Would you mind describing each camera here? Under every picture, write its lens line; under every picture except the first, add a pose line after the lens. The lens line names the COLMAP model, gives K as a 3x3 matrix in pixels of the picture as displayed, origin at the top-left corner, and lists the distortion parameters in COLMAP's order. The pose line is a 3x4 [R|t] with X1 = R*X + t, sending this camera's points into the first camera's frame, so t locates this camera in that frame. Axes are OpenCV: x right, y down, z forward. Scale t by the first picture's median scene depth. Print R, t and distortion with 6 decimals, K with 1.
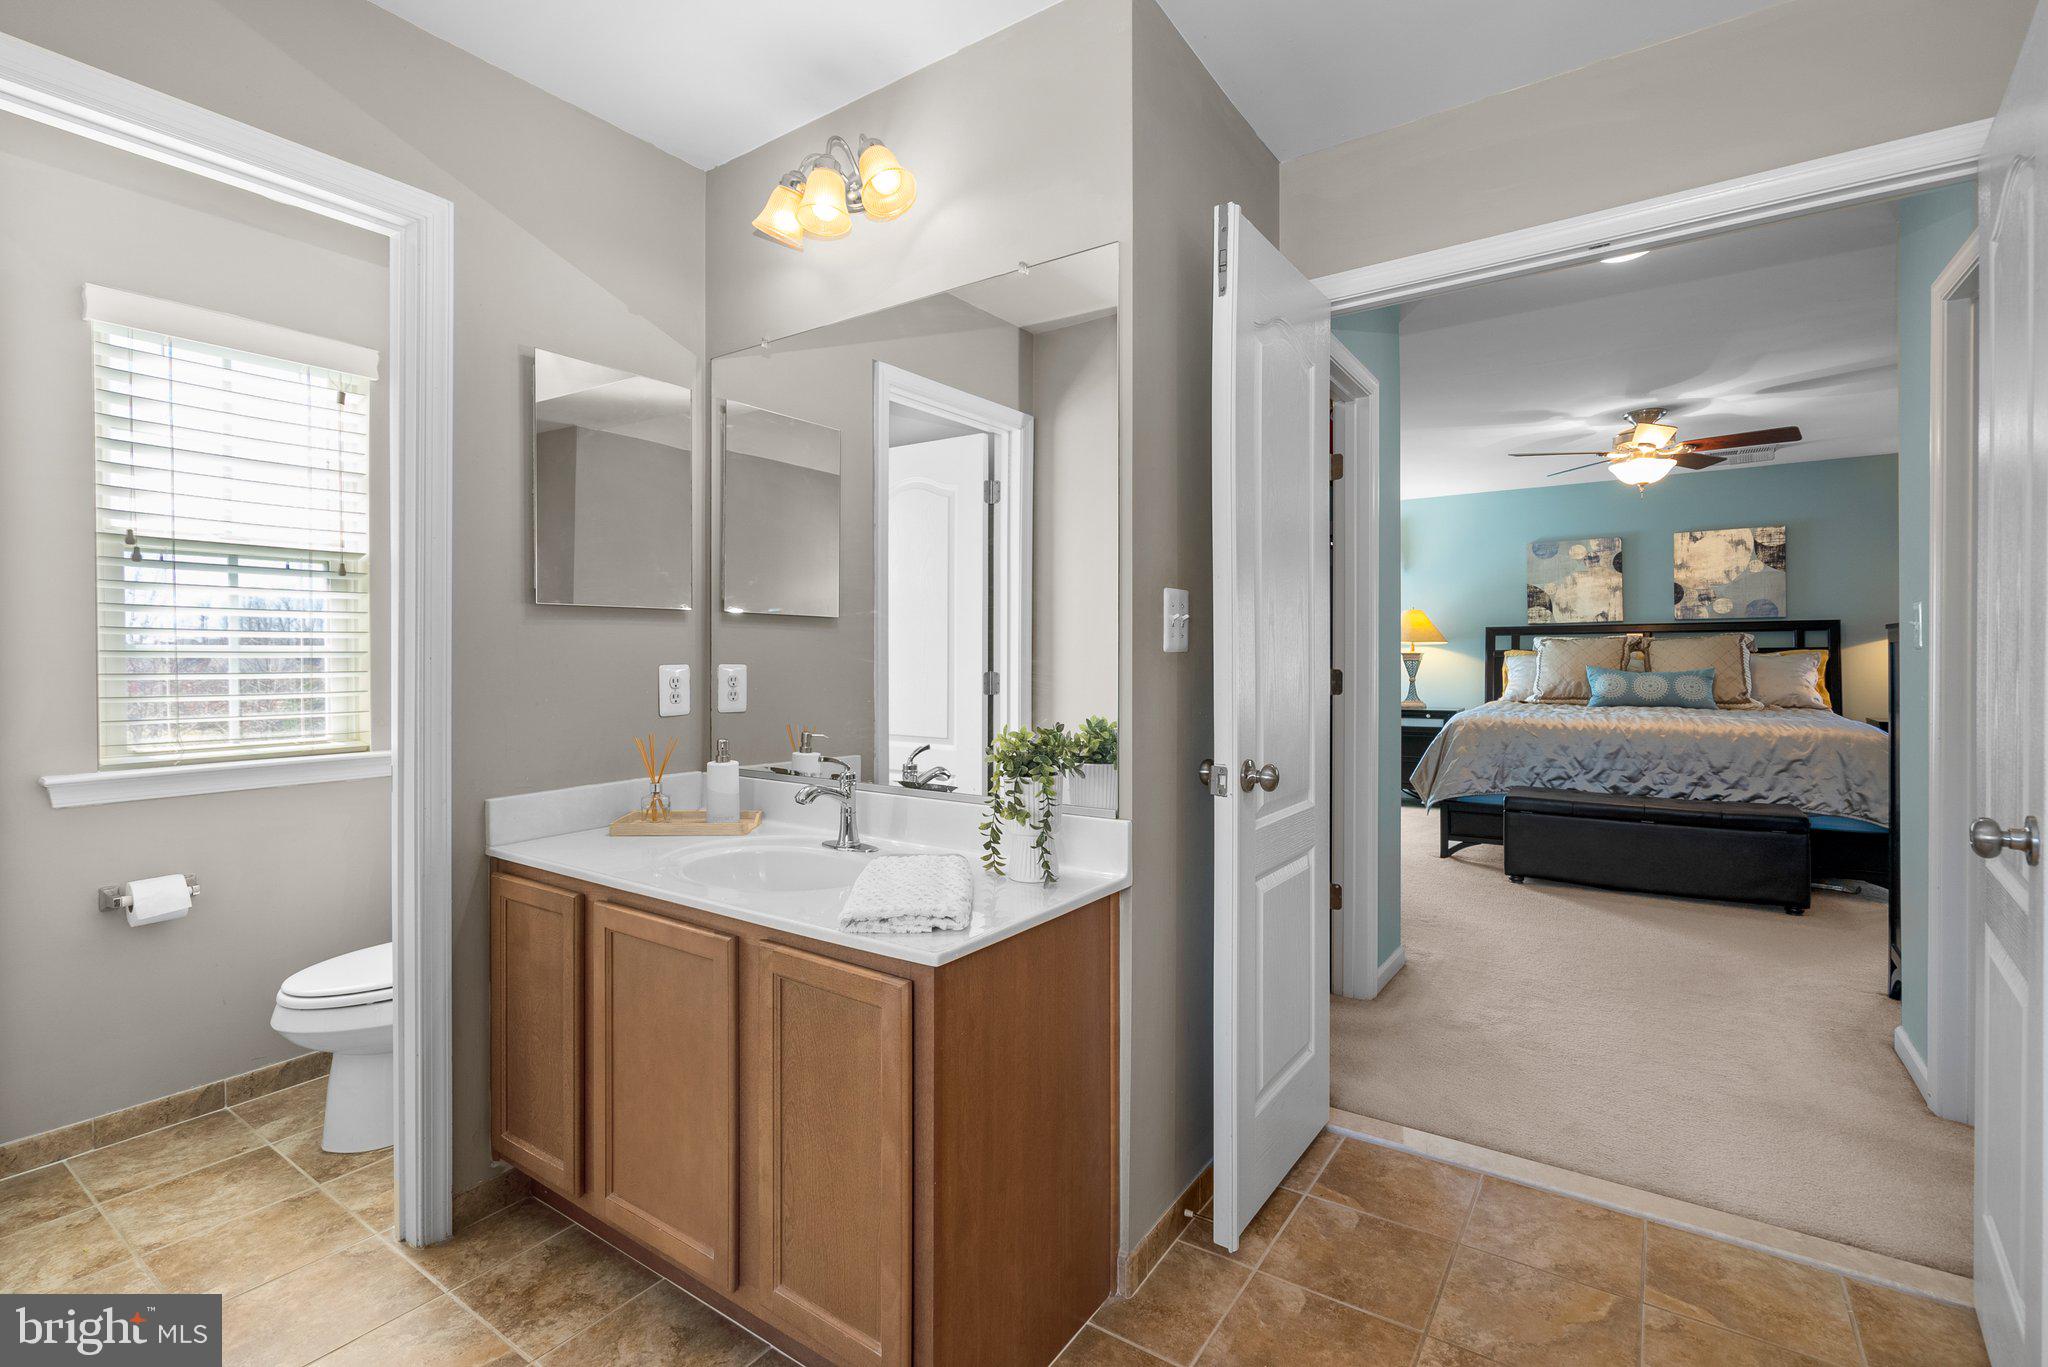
lens RADIAL K [[941.6, 0, 1015.2], [0, 941.6, 667.6], [0, 0, 1]] dist [-0.007730, 0.003673]
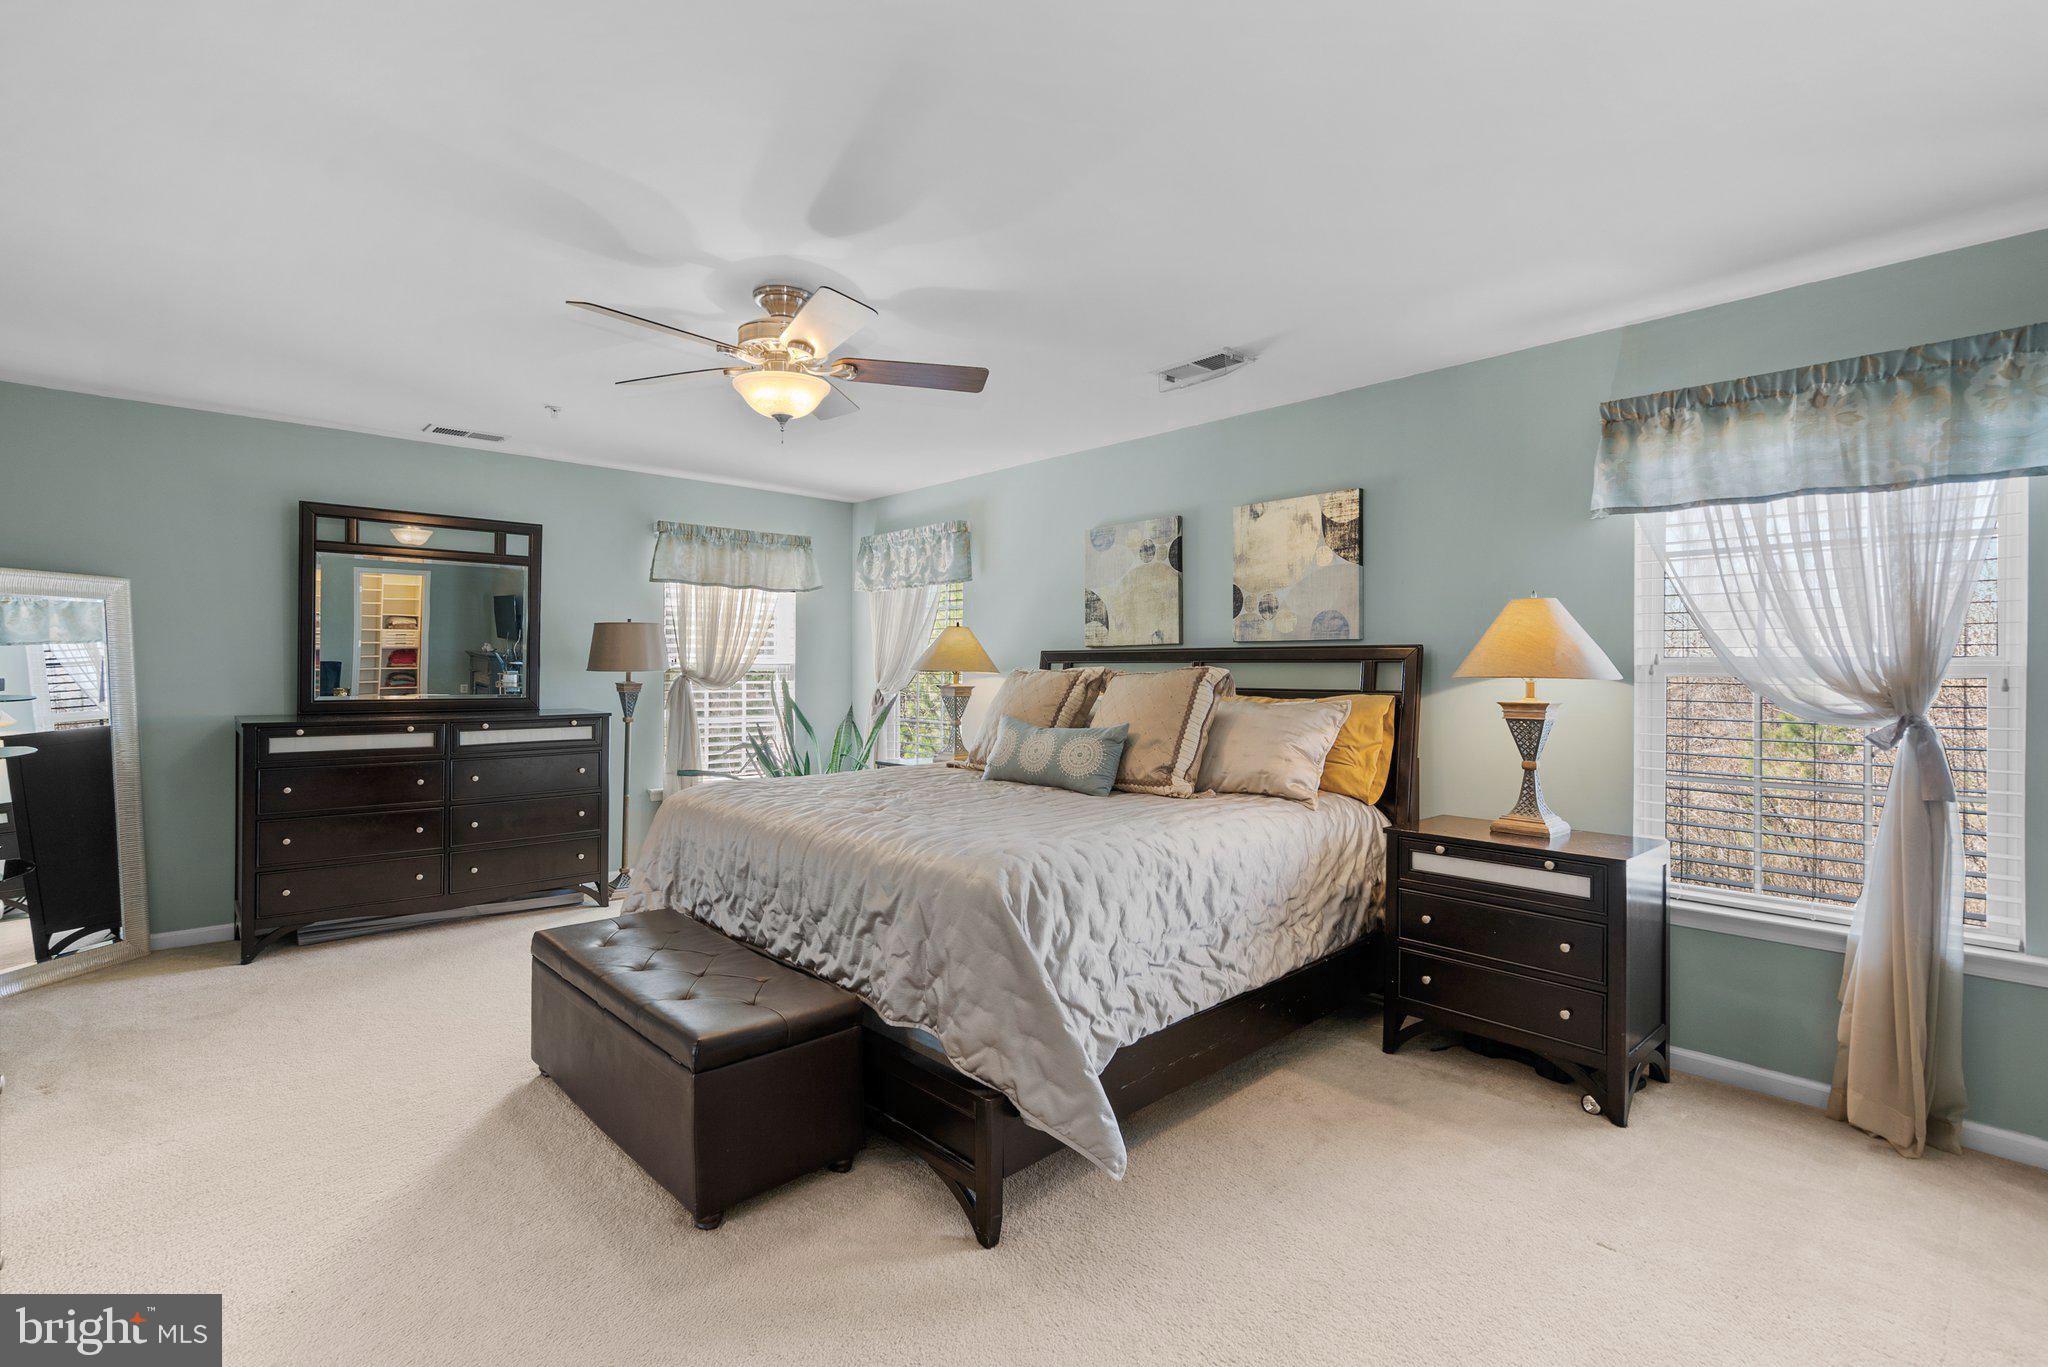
lens RADIAL K [[941.6, 0, 1023.5], [0, 941.6, 676.1], [0, 0, 1]] dist [-0.007730, 0.003673]
pose [[0.974898, 0.014446, -0.222184, 0.736647], [-0.015619, 0.999872, -0.003522, -0.024608], [0.222104, 0.006904, 0.974998, 0.358894]]
